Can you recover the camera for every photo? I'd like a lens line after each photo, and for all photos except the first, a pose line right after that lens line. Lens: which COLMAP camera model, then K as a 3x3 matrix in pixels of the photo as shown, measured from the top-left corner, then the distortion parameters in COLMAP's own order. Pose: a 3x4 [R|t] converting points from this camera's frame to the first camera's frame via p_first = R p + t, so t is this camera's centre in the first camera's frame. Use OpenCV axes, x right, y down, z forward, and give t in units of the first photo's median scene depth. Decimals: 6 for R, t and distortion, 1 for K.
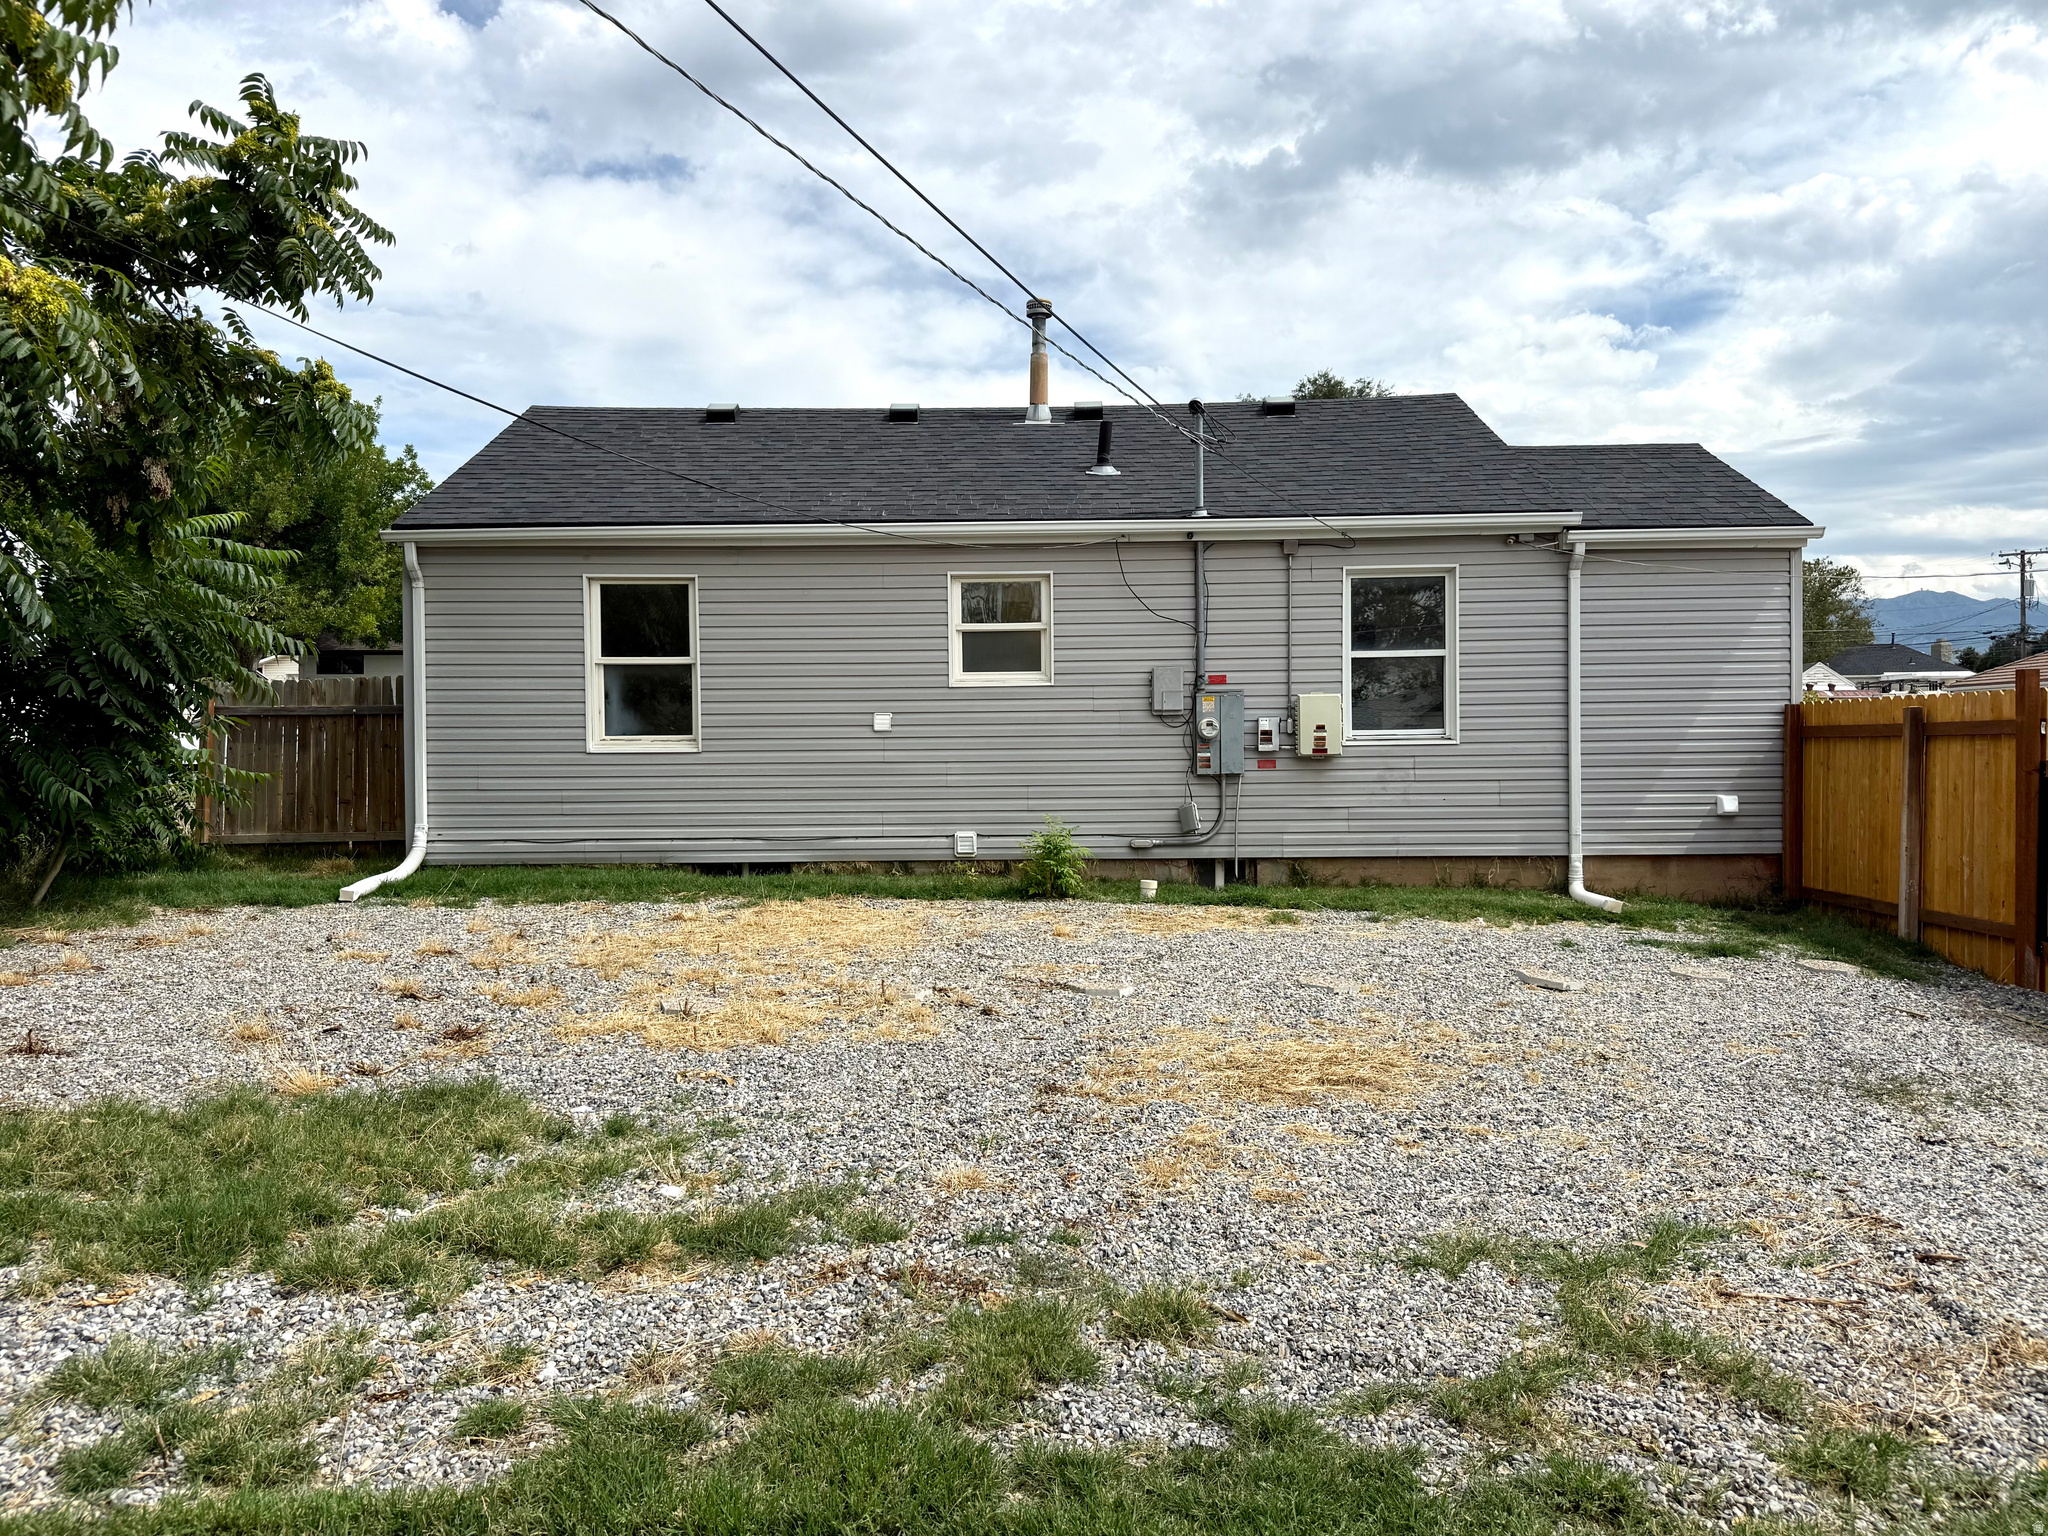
lens RADIAL K [[1583.0, 0, 1024.0], [0, 1583.0, 768.0], [0, 0, 1]] dist [0.086759, -0.003259]
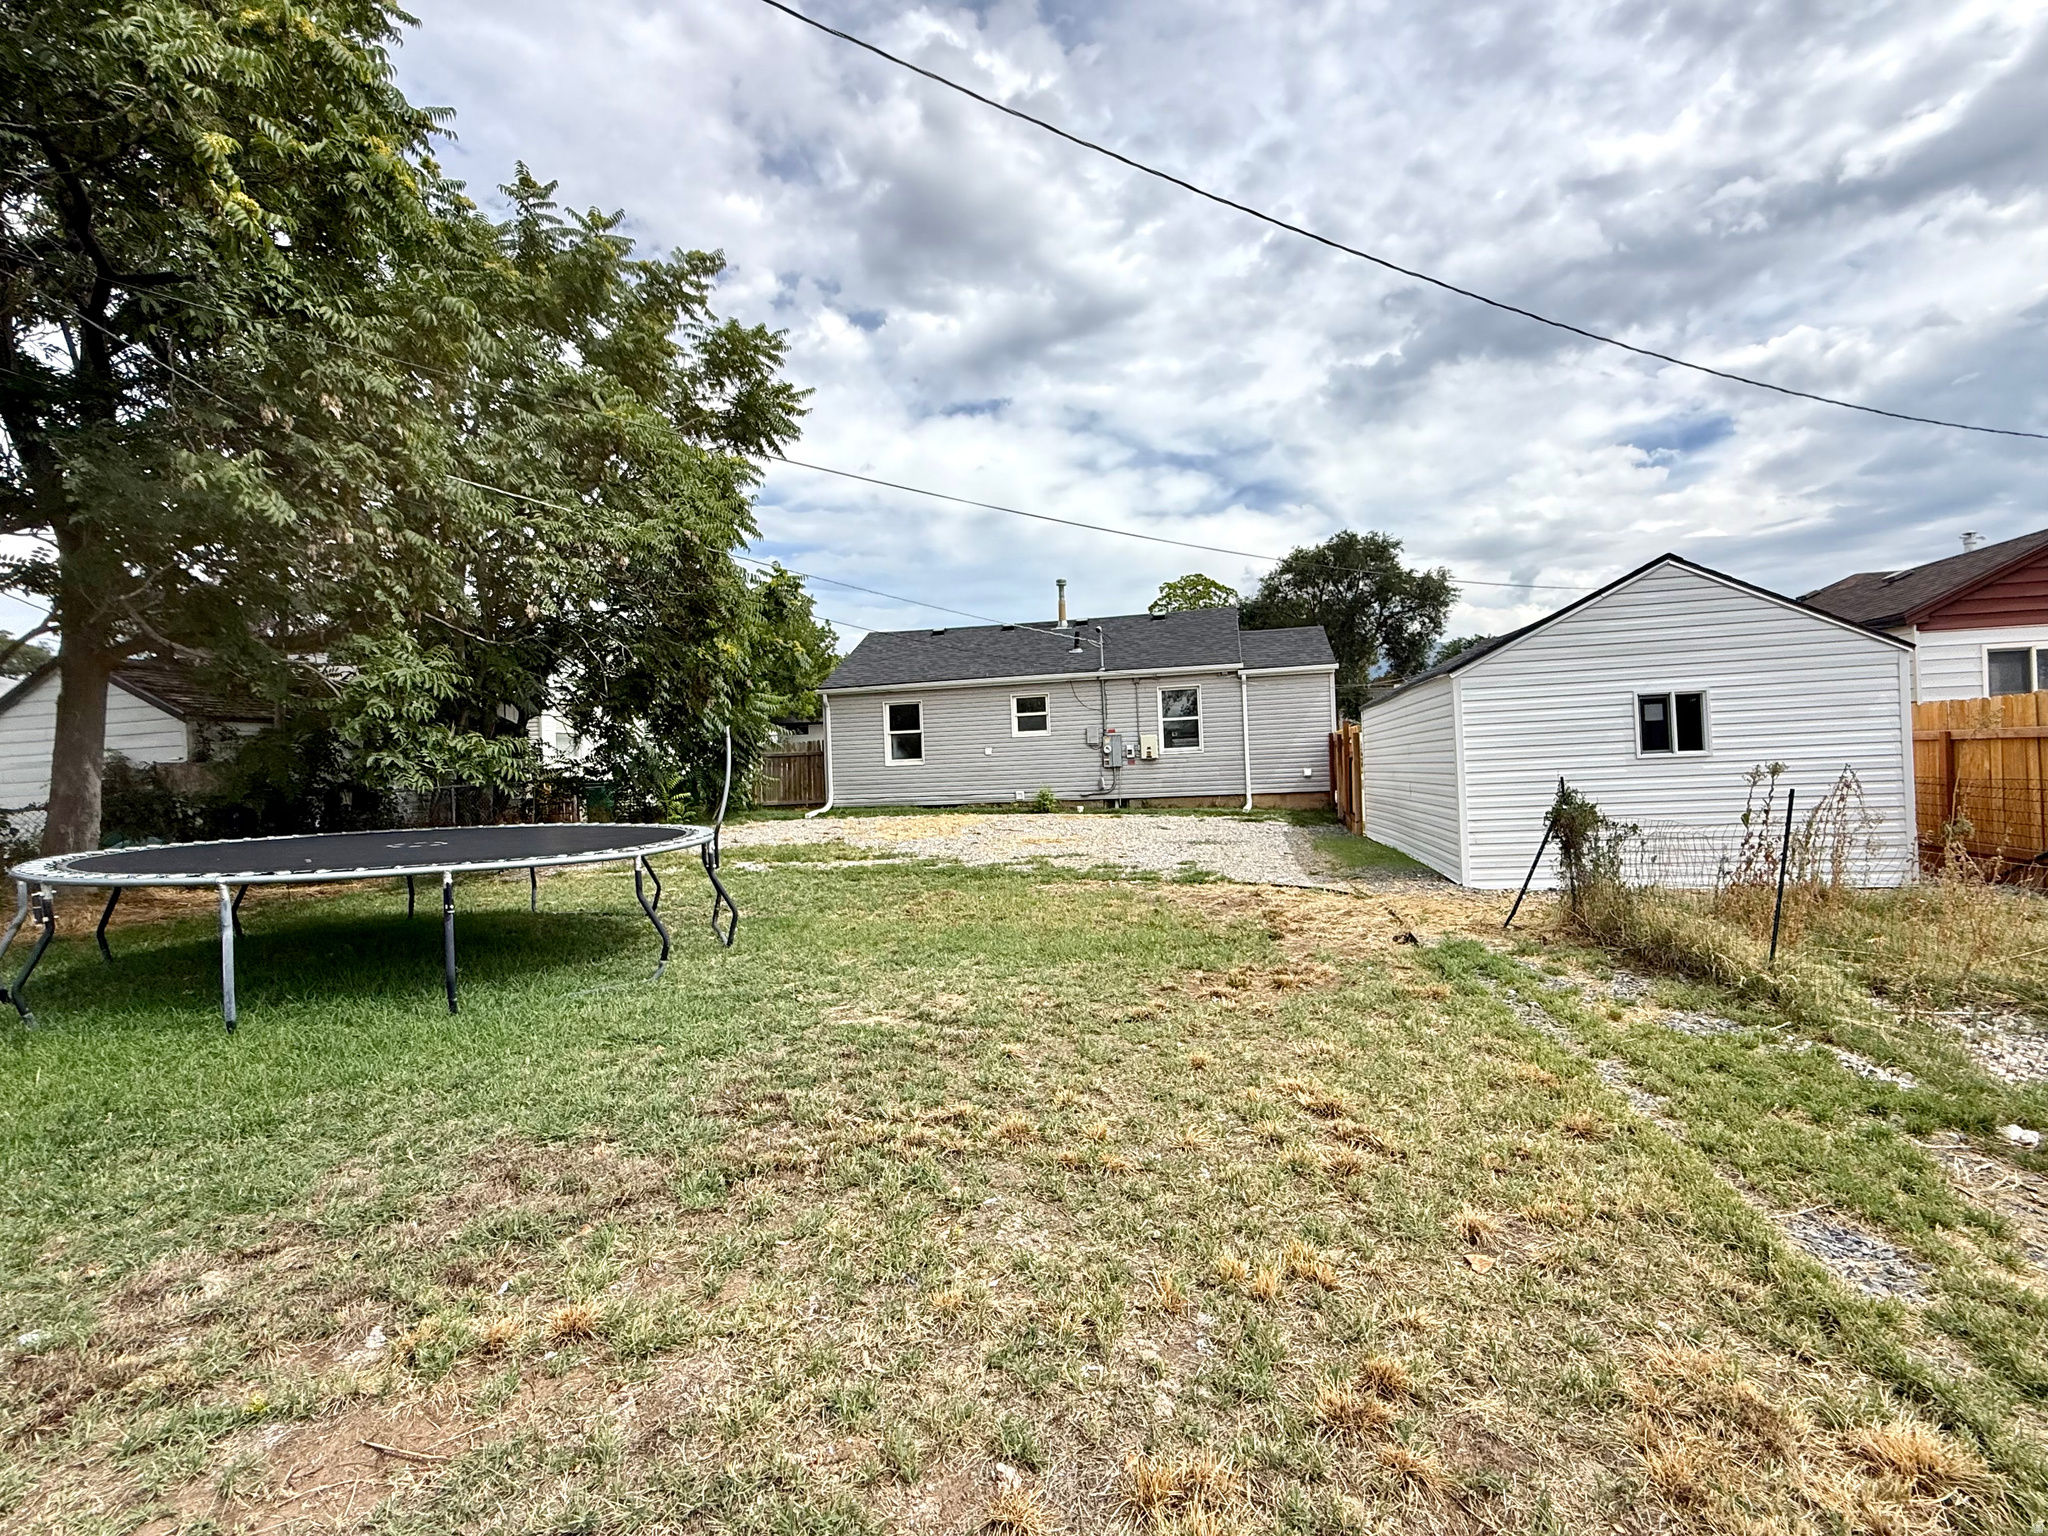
lens RADIAL K [[1013.4, 0, 1024.0], [0, 1013.4, 768.0], [0, 0, 1]] dist [-0.000345, 0.000093]
pose [[0.980440, -0.030648, -0.194417, 0.304488], [0.029598, 0.999527, -0.008308, 0.015435], [0.194580, 0.002391, 0.980884, -0.681200]]
